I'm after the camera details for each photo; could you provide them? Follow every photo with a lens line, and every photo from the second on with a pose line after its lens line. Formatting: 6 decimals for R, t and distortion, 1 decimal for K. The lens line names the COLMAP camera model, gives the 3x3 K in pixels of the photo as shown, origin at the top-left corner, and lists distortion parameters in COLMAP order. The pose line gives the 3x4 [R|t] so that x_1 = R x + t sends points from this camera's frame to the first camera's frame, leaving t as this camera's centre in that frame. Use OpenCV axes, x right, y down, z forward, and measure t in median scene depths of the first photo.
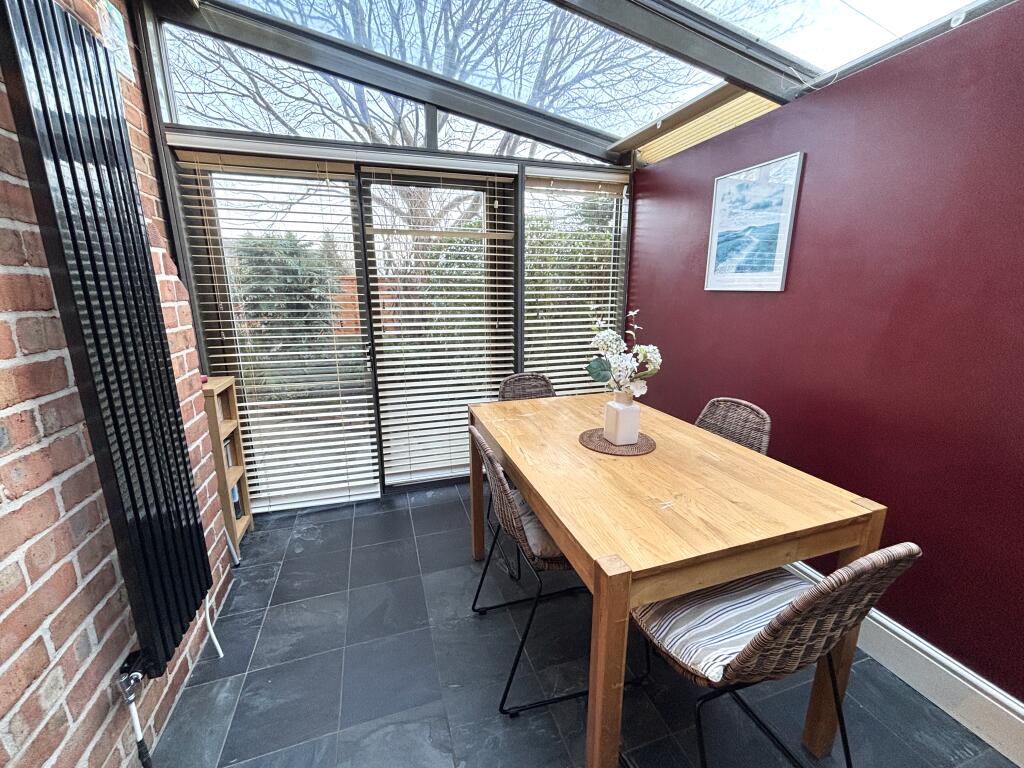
lens RADIAL K [[409.7, 0, 510.4], [0, 409.7, 384.5], [0, 0, 1]] dist [-0.002731, -0.000361]
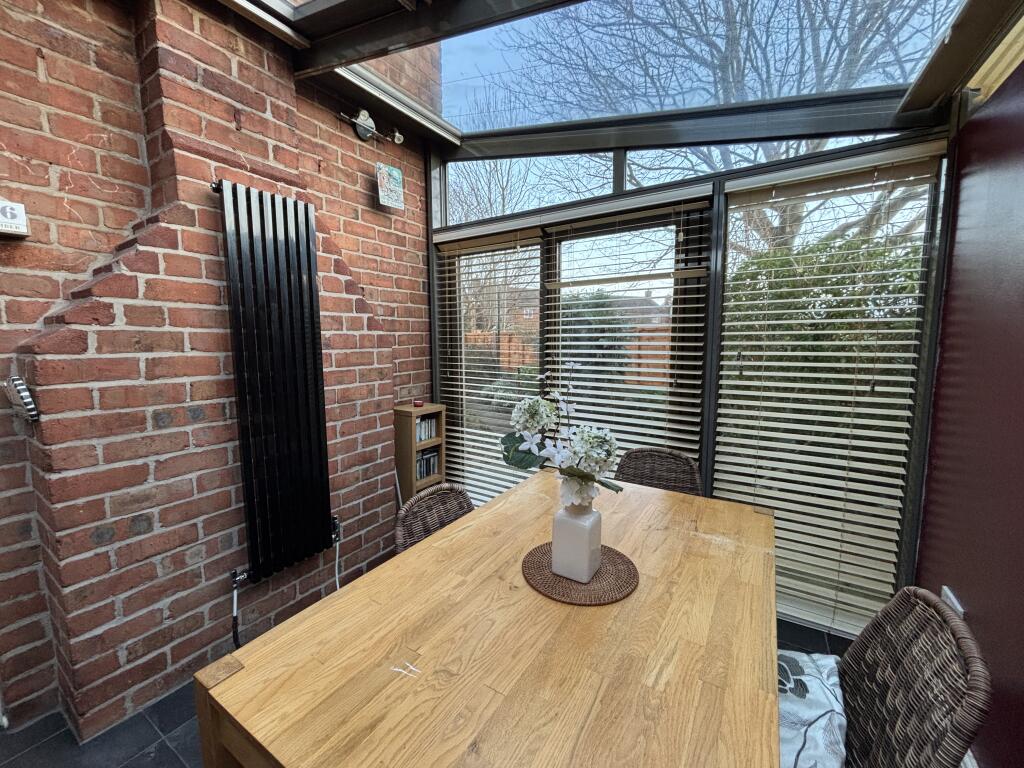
lens RADIAL K [[409.7, 0, 510.4], [0, 409.7, 384.5], [0, 0, 1]] dist [-0.002731, -0.000361]
pose [[0.639861, 0.083163, -0.763977, 0.418477], [-0.171902, 0.984426, -0.036815, -0.067695], [0.749018, 0.154885, 0.644192, 0.284170]]
